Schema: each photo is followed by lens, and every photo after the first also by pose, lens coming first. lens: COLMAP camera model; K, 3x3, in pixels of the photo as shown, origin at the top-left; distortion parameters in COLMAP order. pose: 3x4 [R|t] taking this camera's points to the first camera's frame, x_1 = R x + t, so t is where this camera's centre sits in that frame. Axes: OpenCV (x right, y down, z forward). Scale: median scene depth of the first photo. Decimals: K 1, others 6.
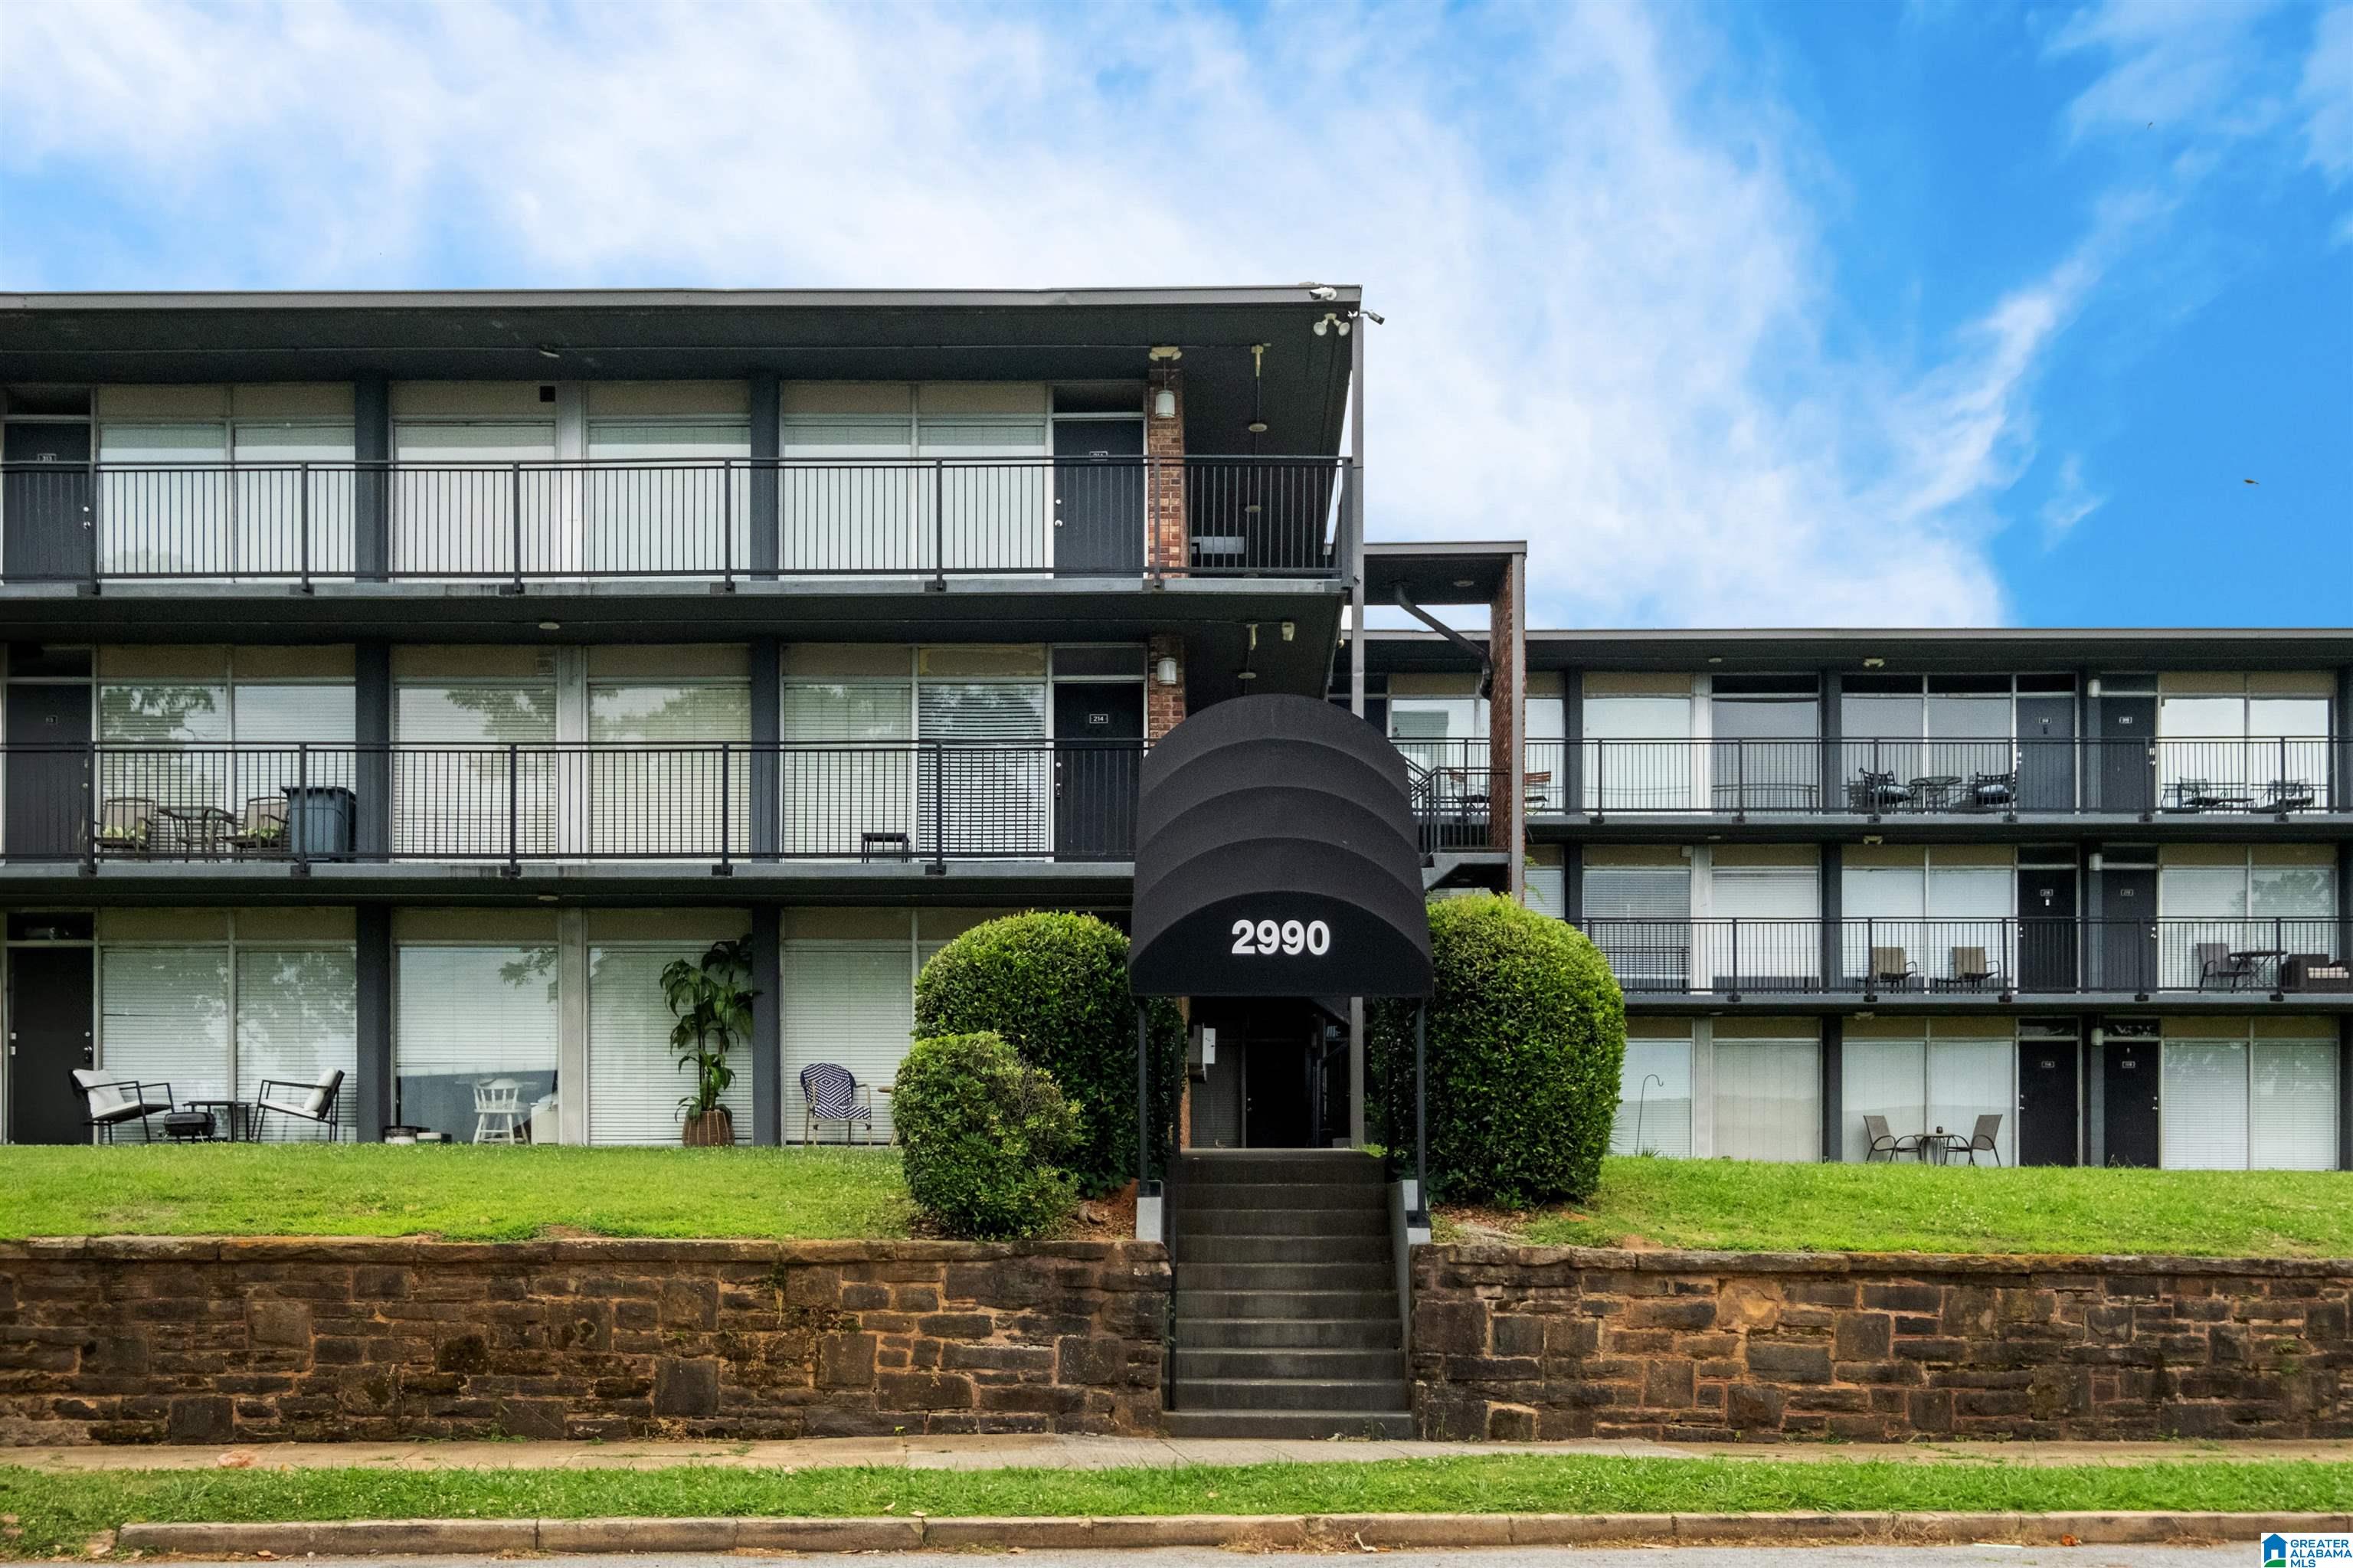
lens RADIAL K [[2376.1, 0, 1176.7], [0, 2376.1, 769.9], [0, 0, 1]] dist [-0.002756, 0.000000]
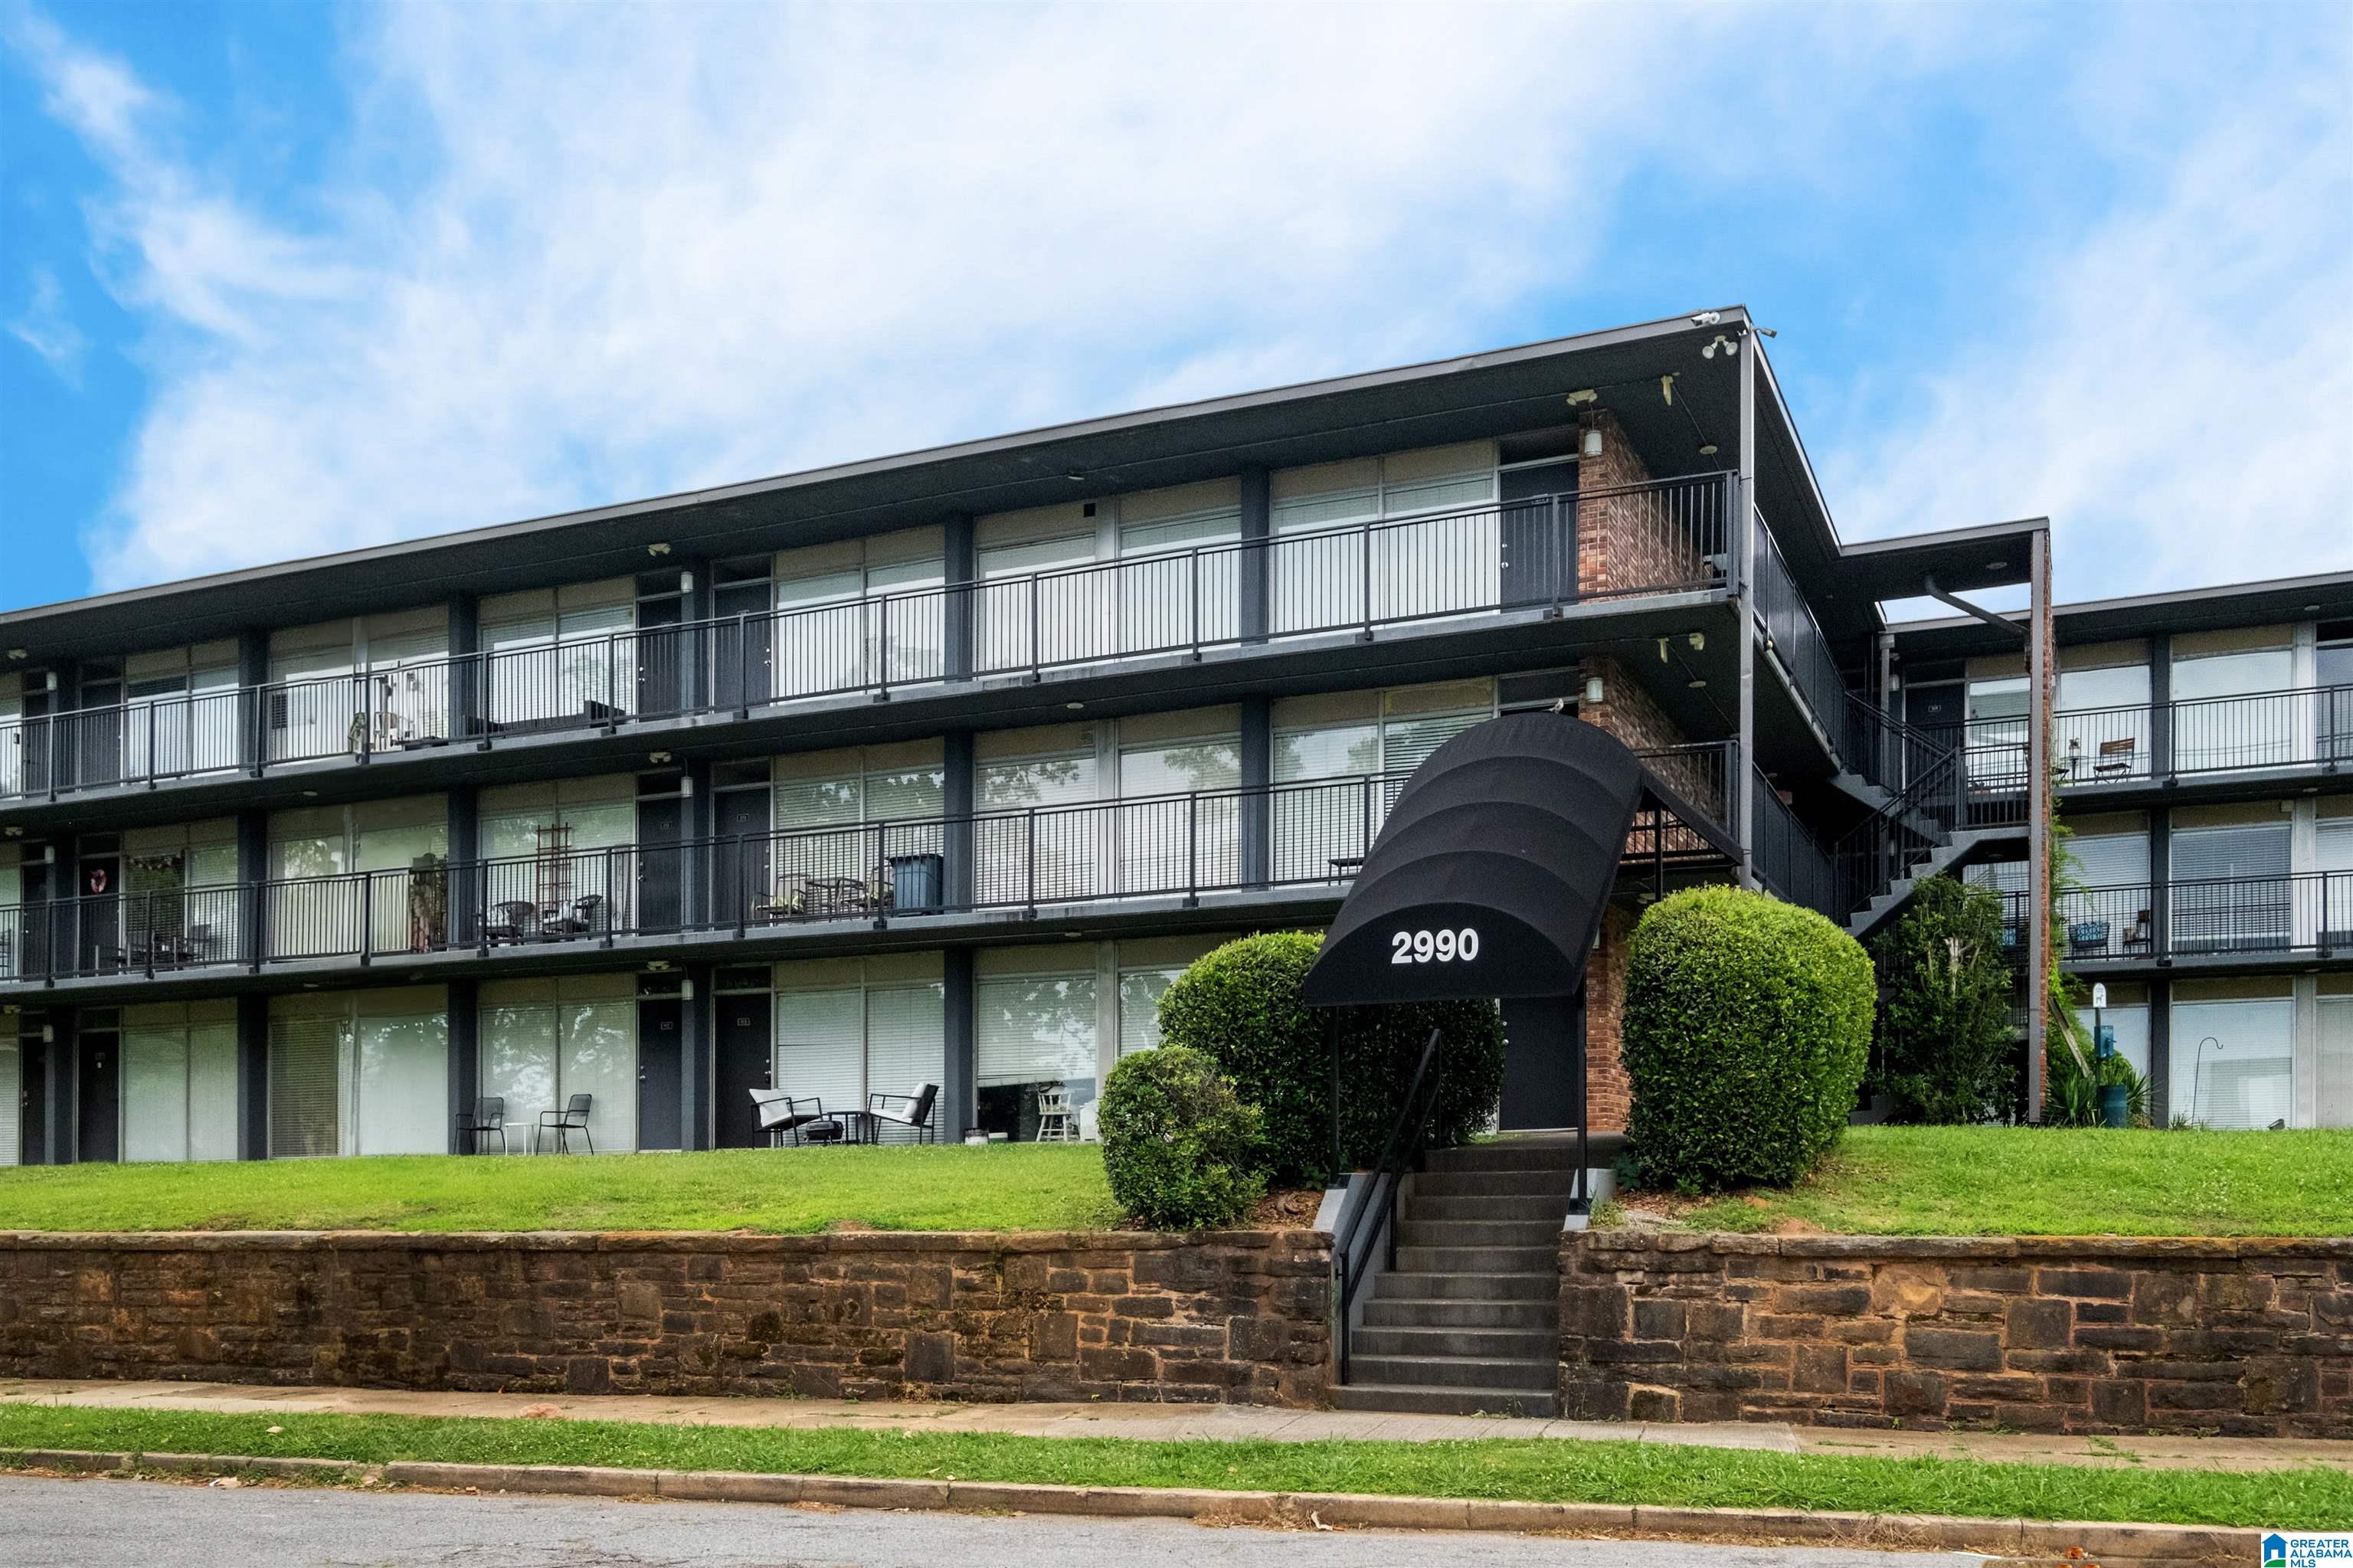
lens RADIAL K [[2072.2, 0, 1171.3], [0, 2072.2, 801.9], [0, 0, 1]] dist [-0.021194, 0.035041]
pose [[0.921335, -0.084084, -0.379567, 0.294441], [0.086308, 0.996206, -0.011188, 0.005788], [0.379067, -0.022451, 0.925097, 0.090493]]
